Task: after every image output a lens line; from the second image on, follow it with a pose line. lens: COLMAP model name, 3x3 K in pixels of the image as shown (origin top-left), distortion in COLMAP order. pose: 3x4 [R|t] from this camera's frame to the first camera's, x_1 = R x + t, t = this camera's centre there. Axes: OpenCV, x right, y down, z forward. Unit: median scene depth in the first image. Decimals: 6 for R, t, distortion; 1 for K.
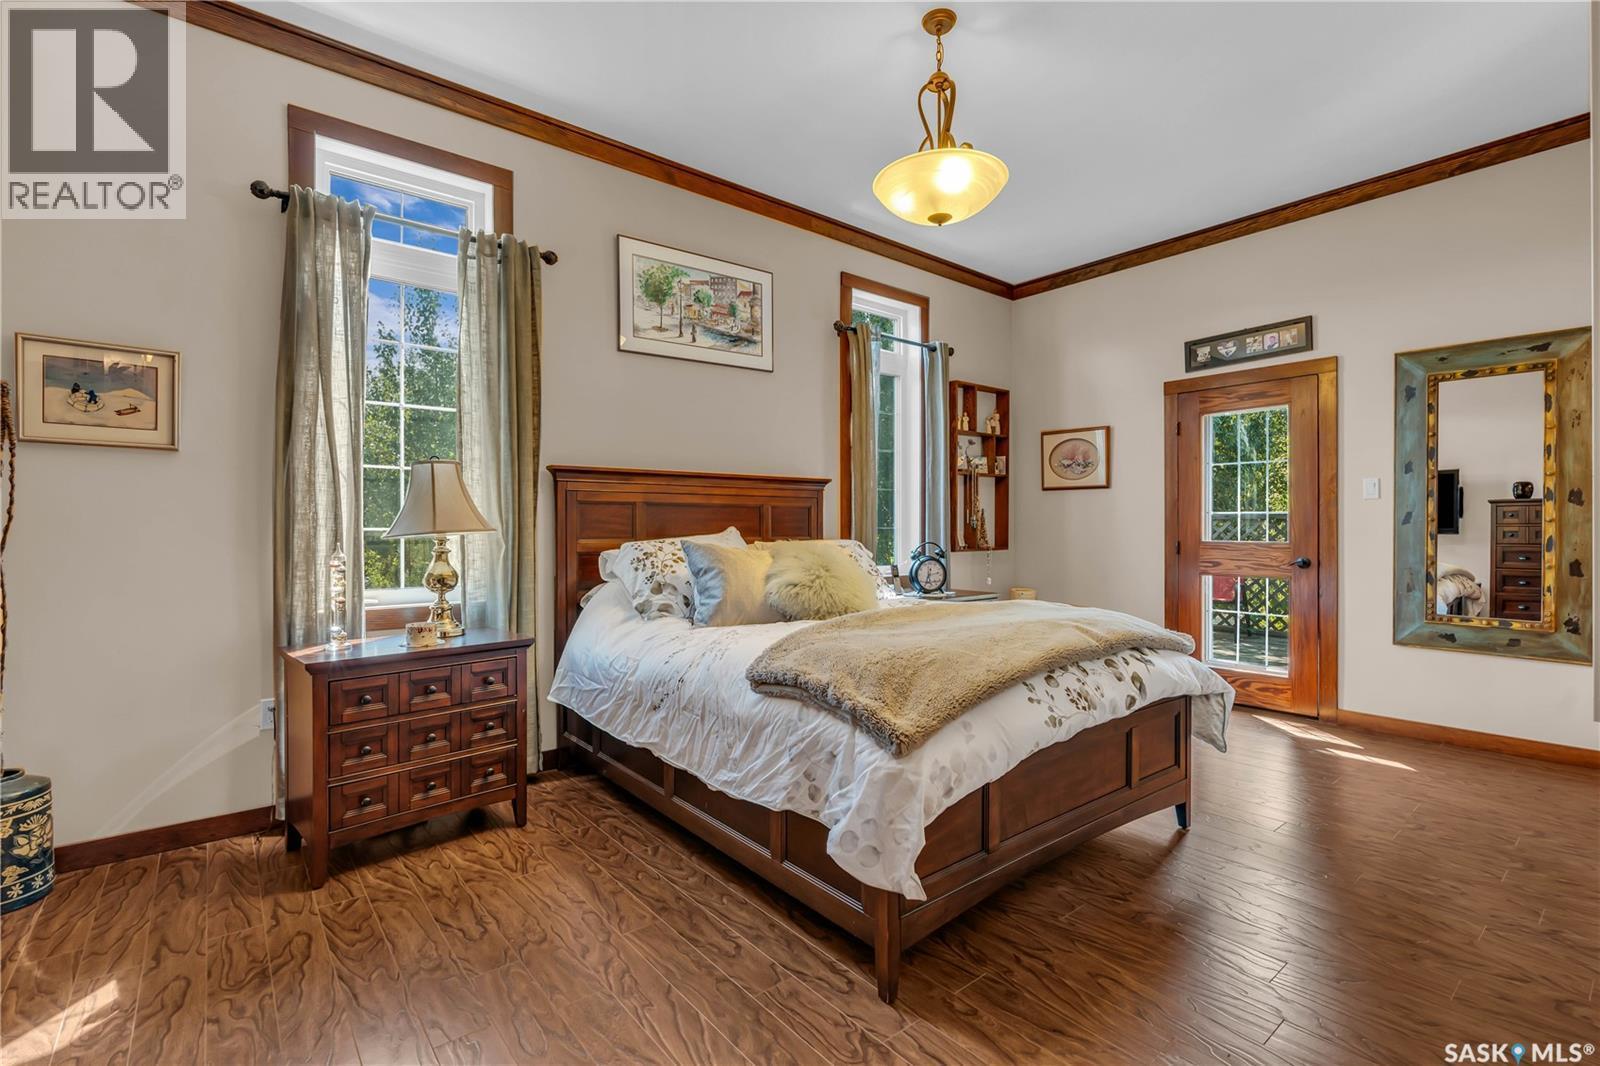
lens RADIAL K [[734.2, 0, 794.3], [0, 734.2, 531.6], [0, 0, 1]] dist [-0.004361, 0.004363]
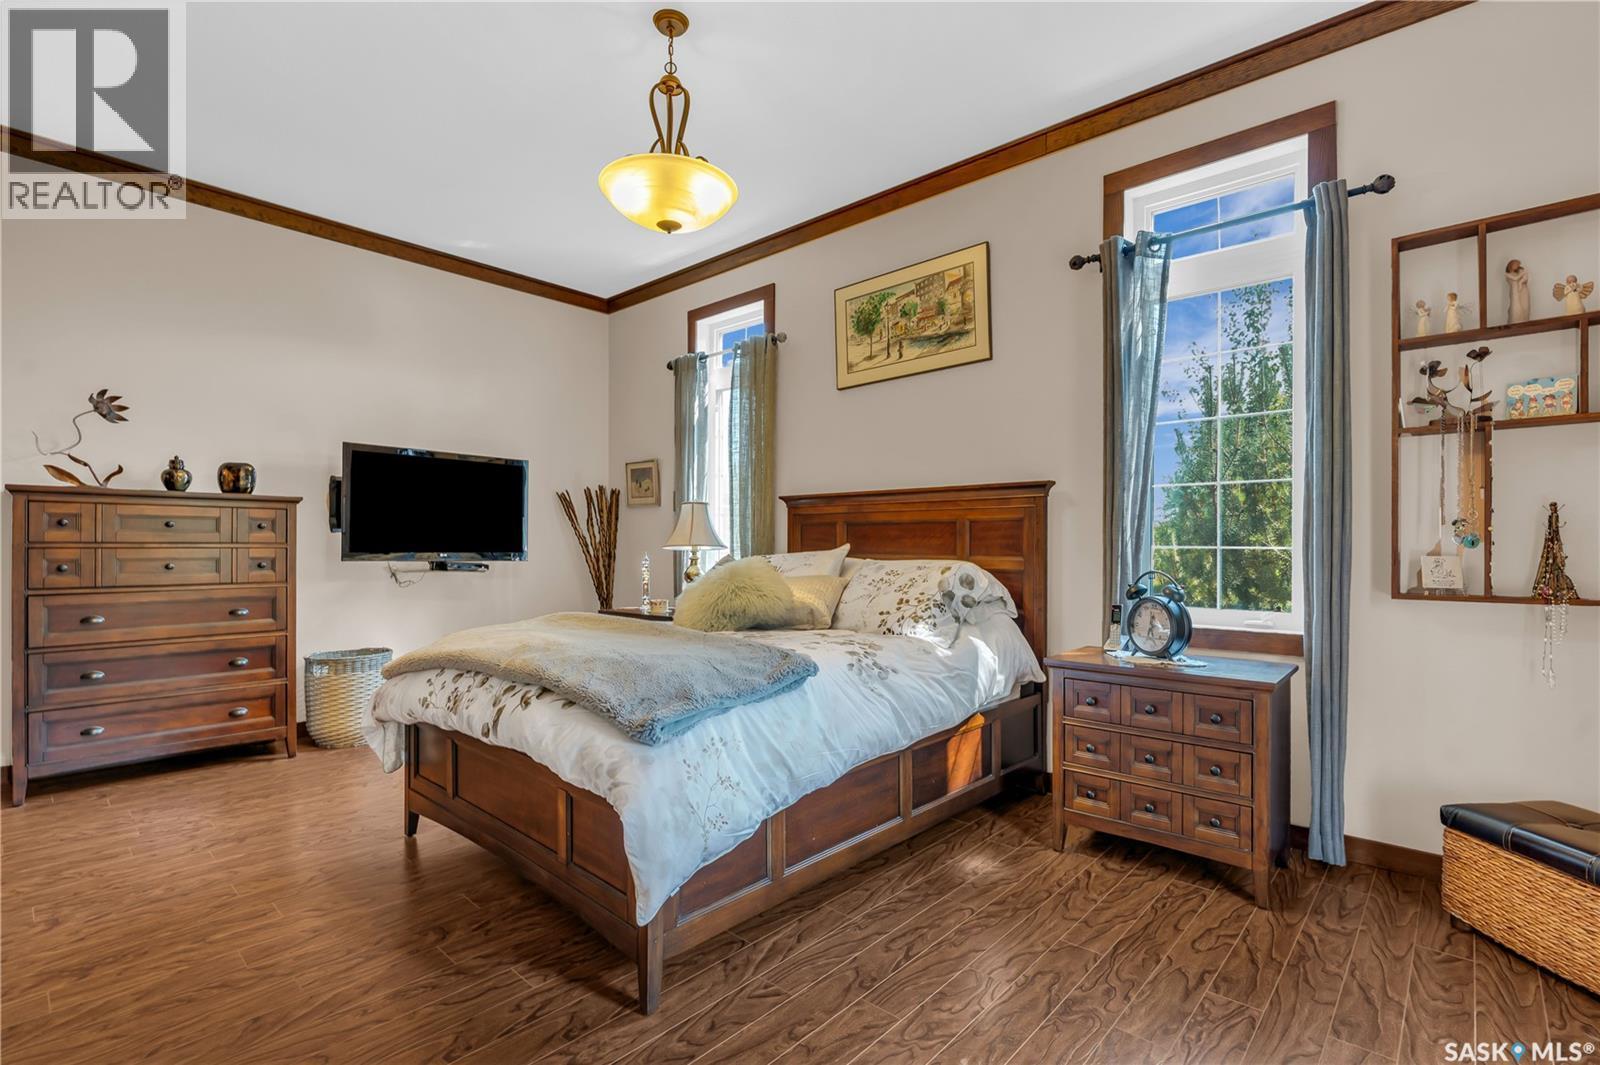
lens RADIAL K [[734.2, 0, 794.2], [0, 734.2, 537.7], [0, 0, 1]] dist [-0.004361, 0.004363]
pose [[0.149796, 0.000361, -0.988717, 0.794746], [-0.001848, 0.999998, 0.000086, -0.013538], [0.988715, 0.001814, 0.149796, 0.680048]]
